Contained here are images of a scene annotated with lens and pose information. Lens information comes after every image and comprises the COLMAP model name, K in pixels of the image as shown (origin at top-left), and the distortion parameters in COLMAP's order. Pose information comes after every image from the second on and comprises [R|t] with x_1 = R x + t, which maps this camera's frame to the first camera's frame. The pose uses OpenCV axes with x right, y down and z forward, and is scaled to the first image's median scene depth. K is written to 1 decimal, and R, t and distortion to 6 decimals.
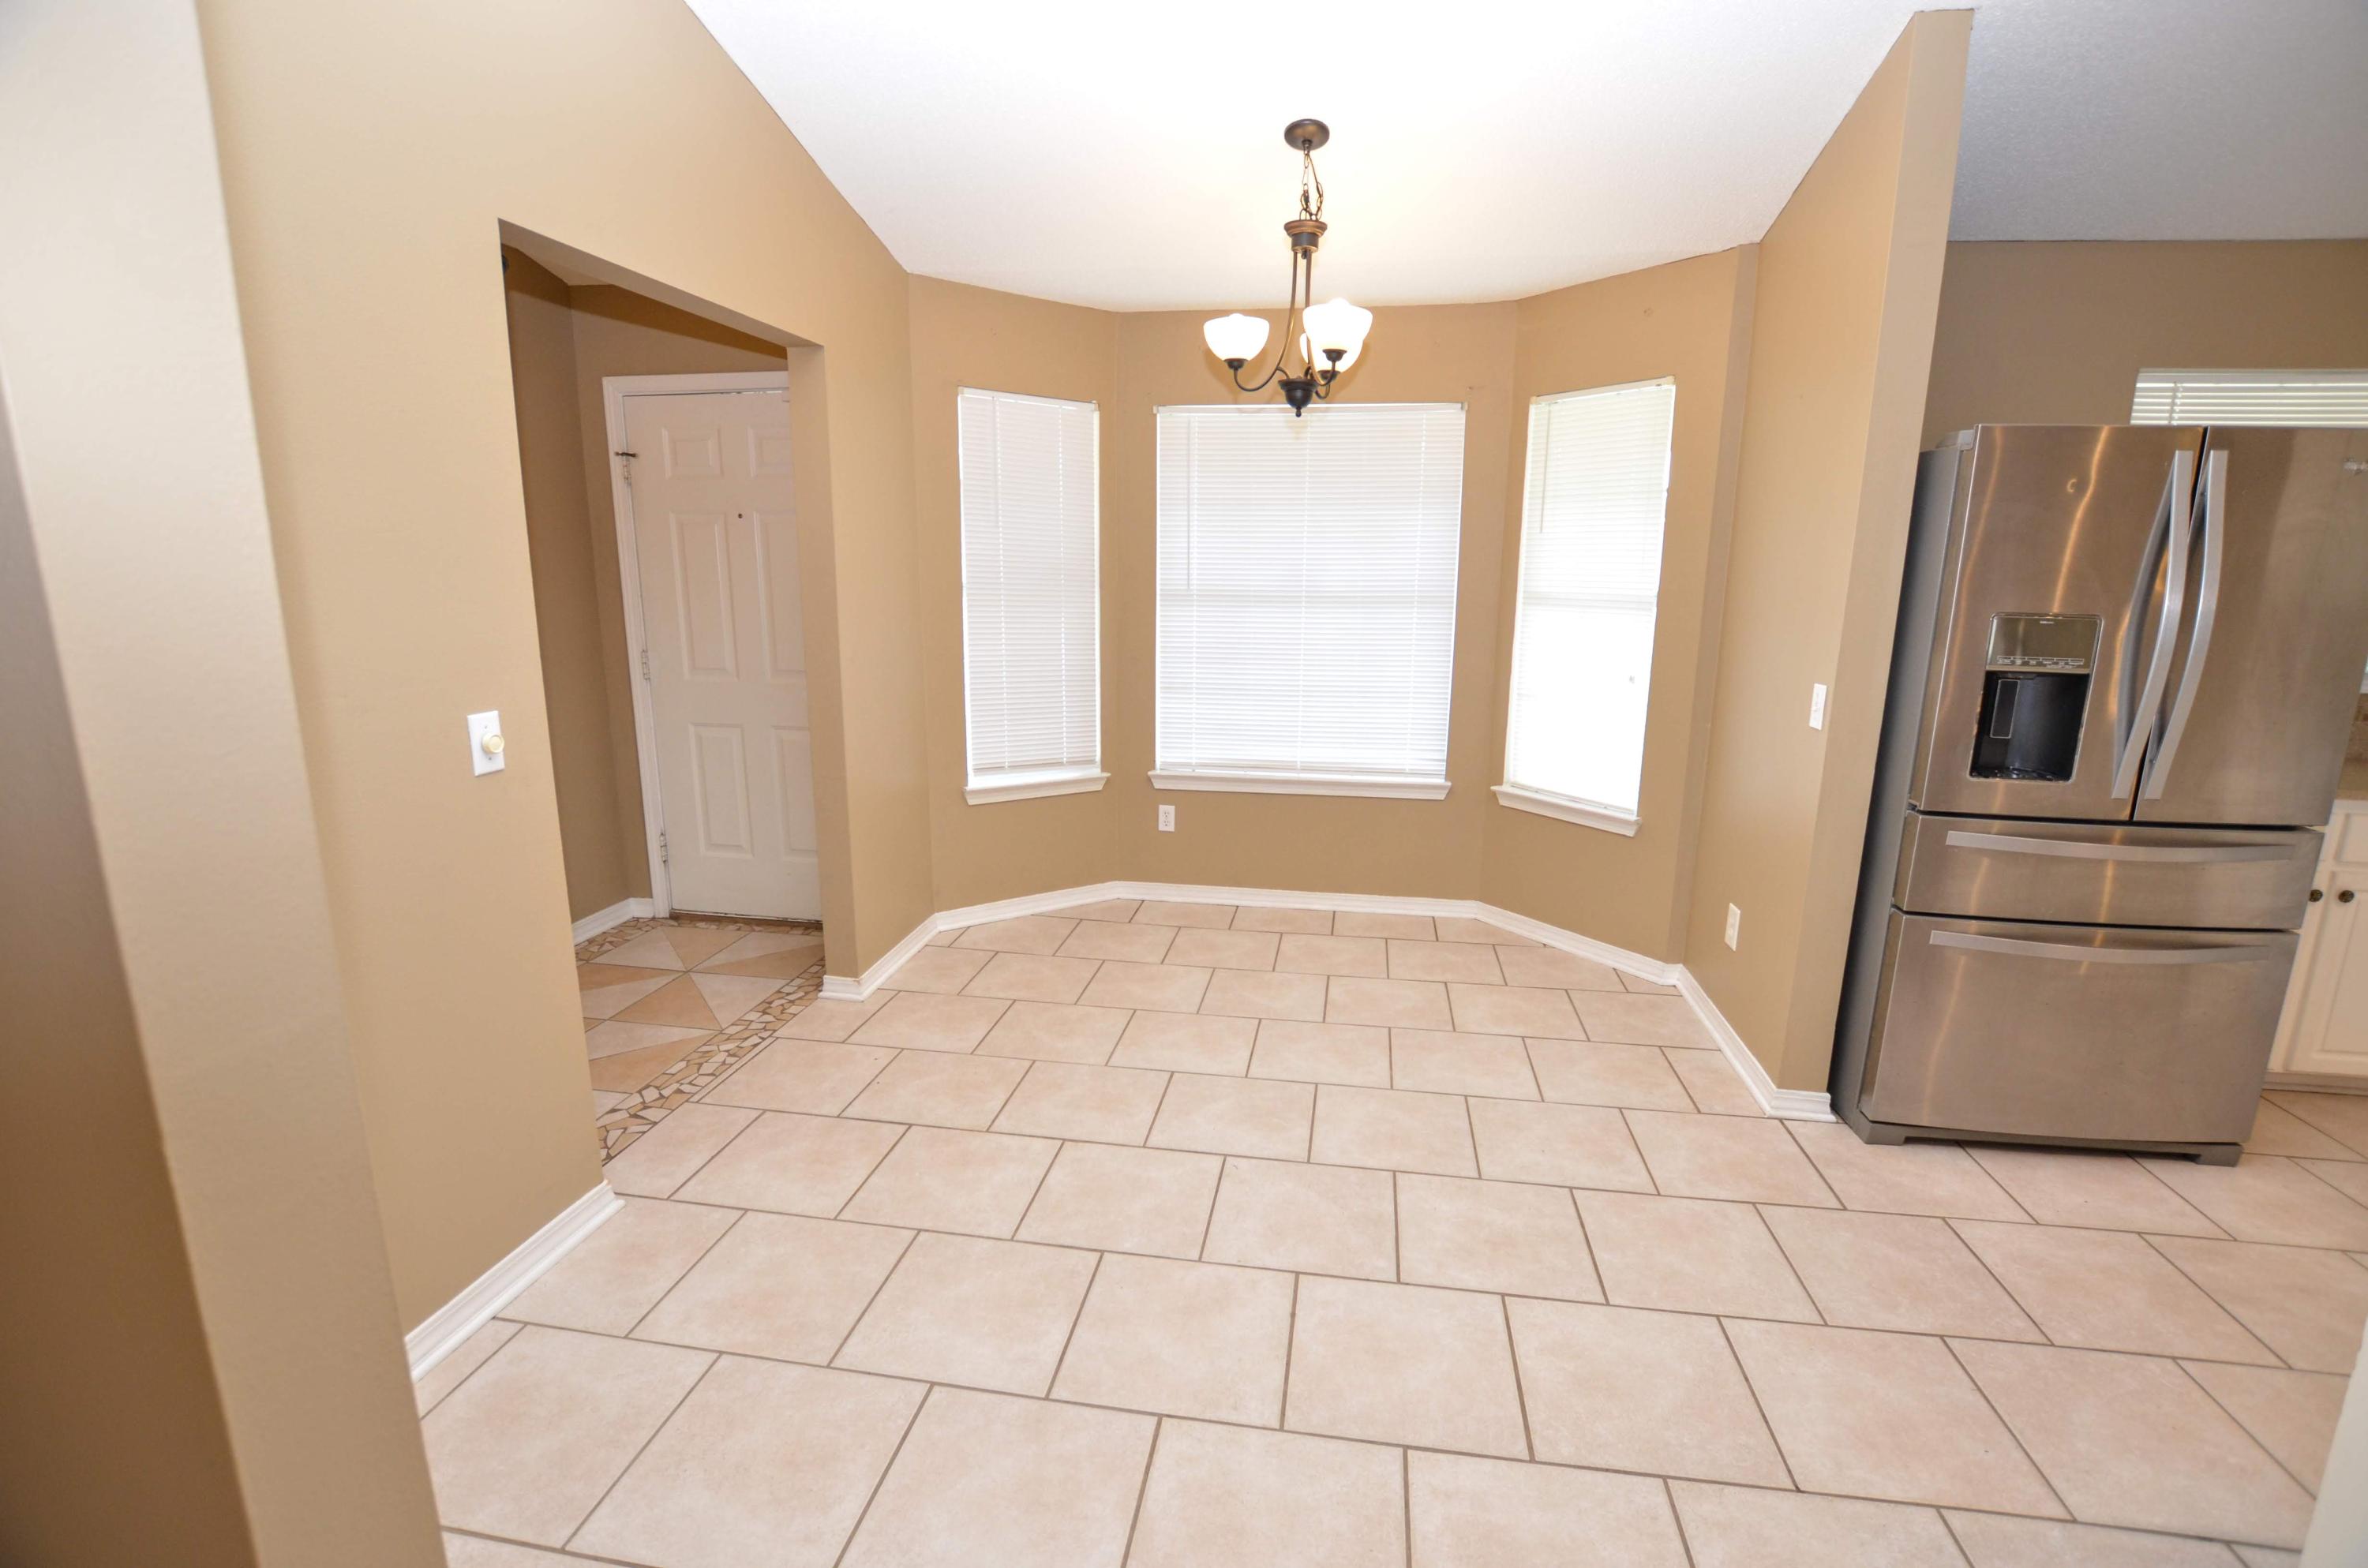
lens RADIAL K [[1040.0, 0, 1202.0], [0, 1040.0, 780.2], [0, 0, 1]] dist [-0.034936, 0.005926]
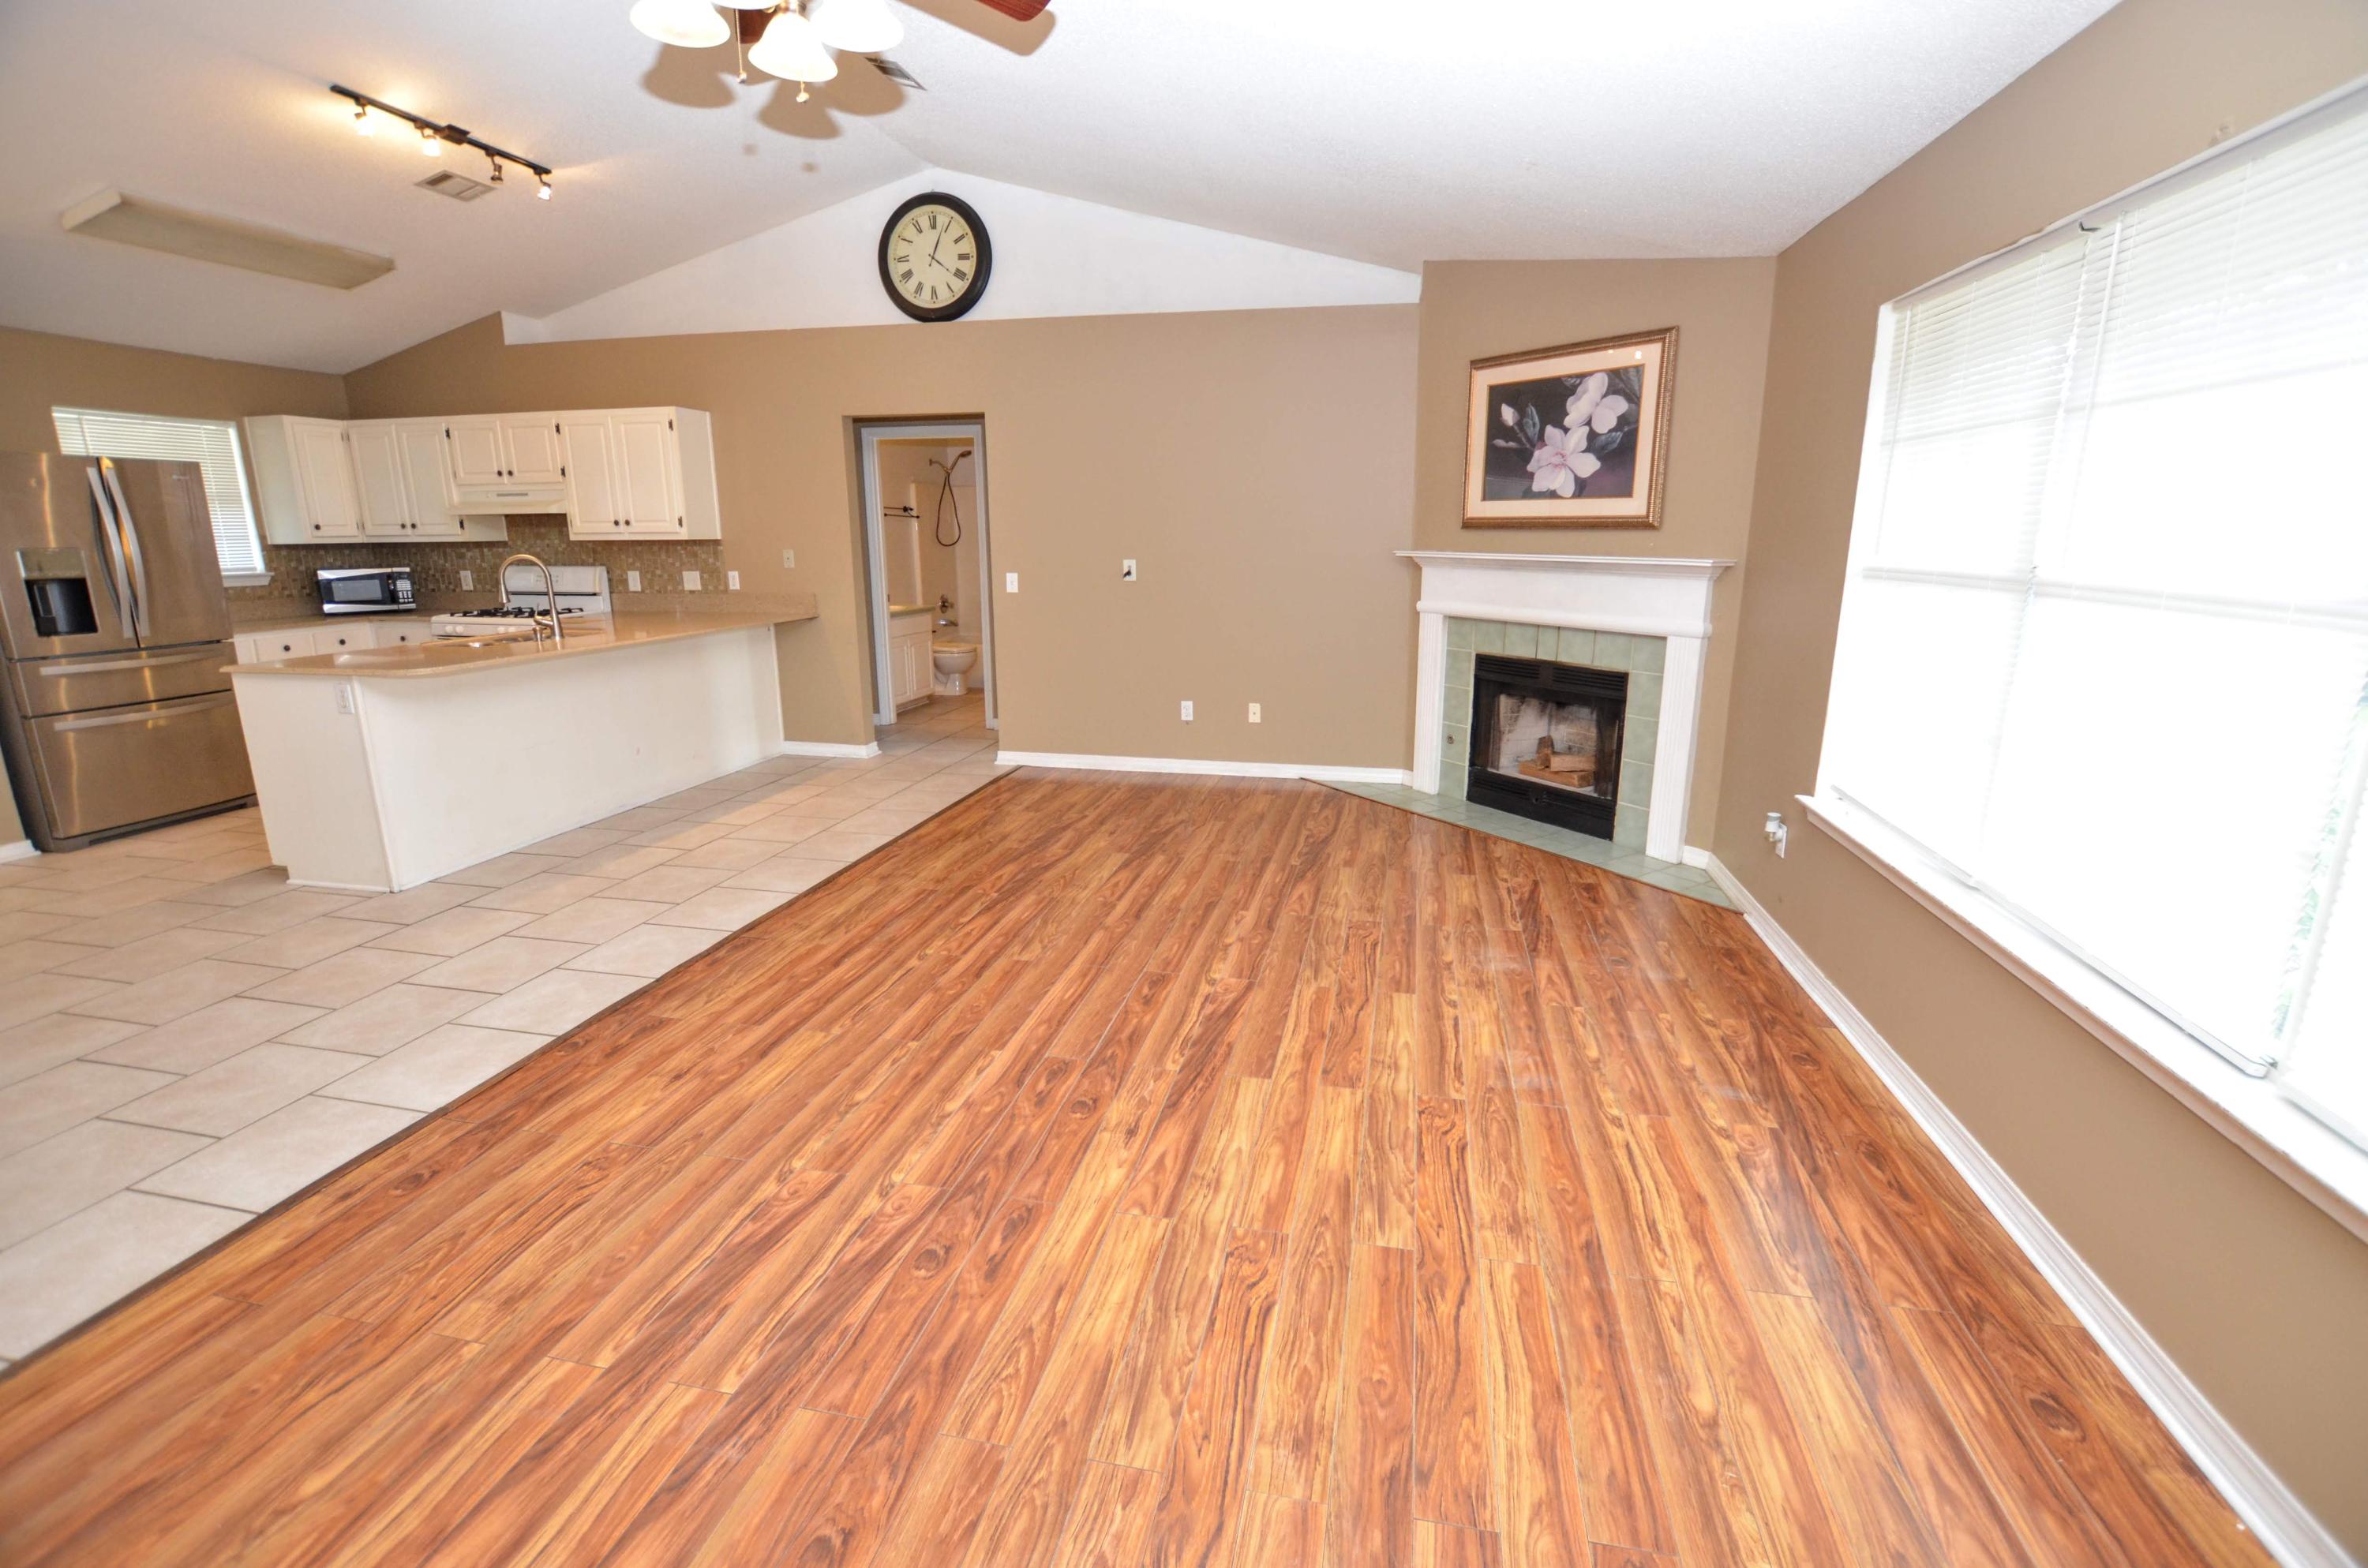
lens RADIAL K [[1040.0, 0, 1202.0], [0, 1040.0, 780.2], [0, 0, 1]] dist [-0.034936, 0.005926]
pose [[0.042517, -0.245212, 0.968537, -0.752293], [0.199908, 0.951898, 0.232223, 0.183773], [-0.978892, 0.183745, 0.089492, -0.904525]]
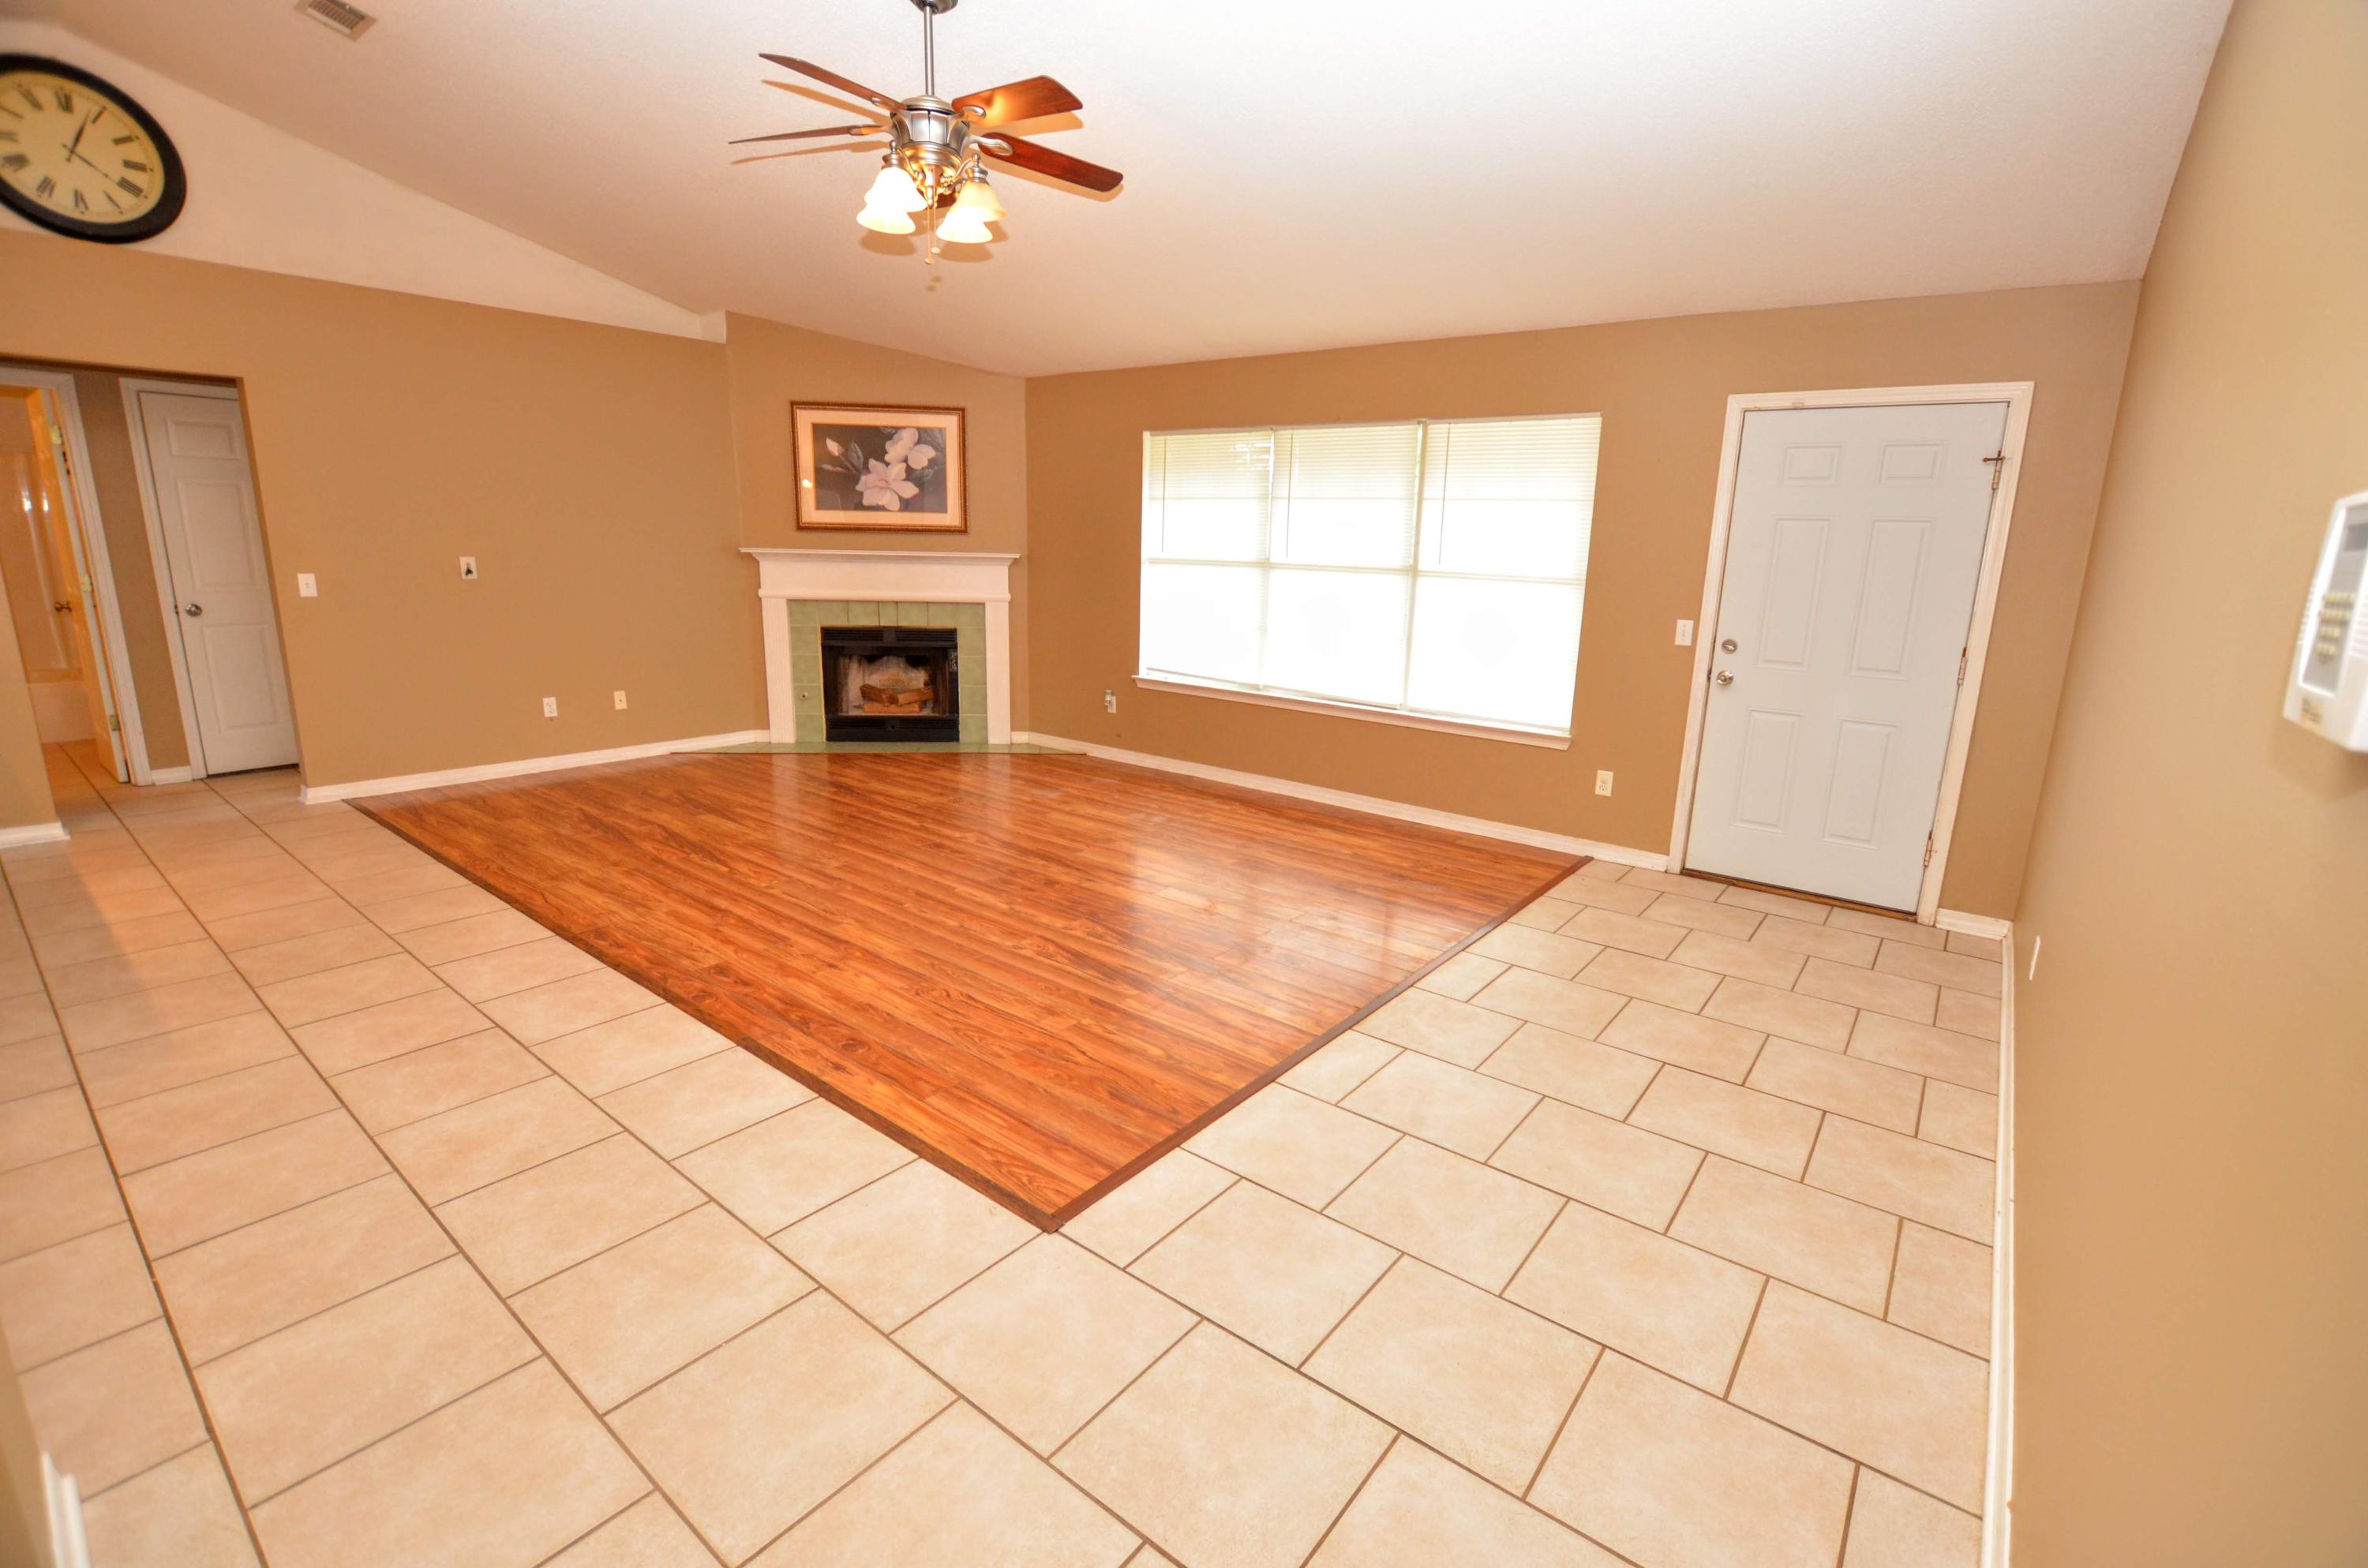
lens RADIAL K [[1041.2, 0, 1206.6], [0, 1041.2, 780.2], [0, 0, 1]] dist [-0.043494, 0.010829]
pose [[-0.875999, -0.143998, 0.460315, -0.816824], [0.057447, 0.916446, 0.396013, -0.052155], [-0.478879, 0.373351, -0.794534, 0.231901]]
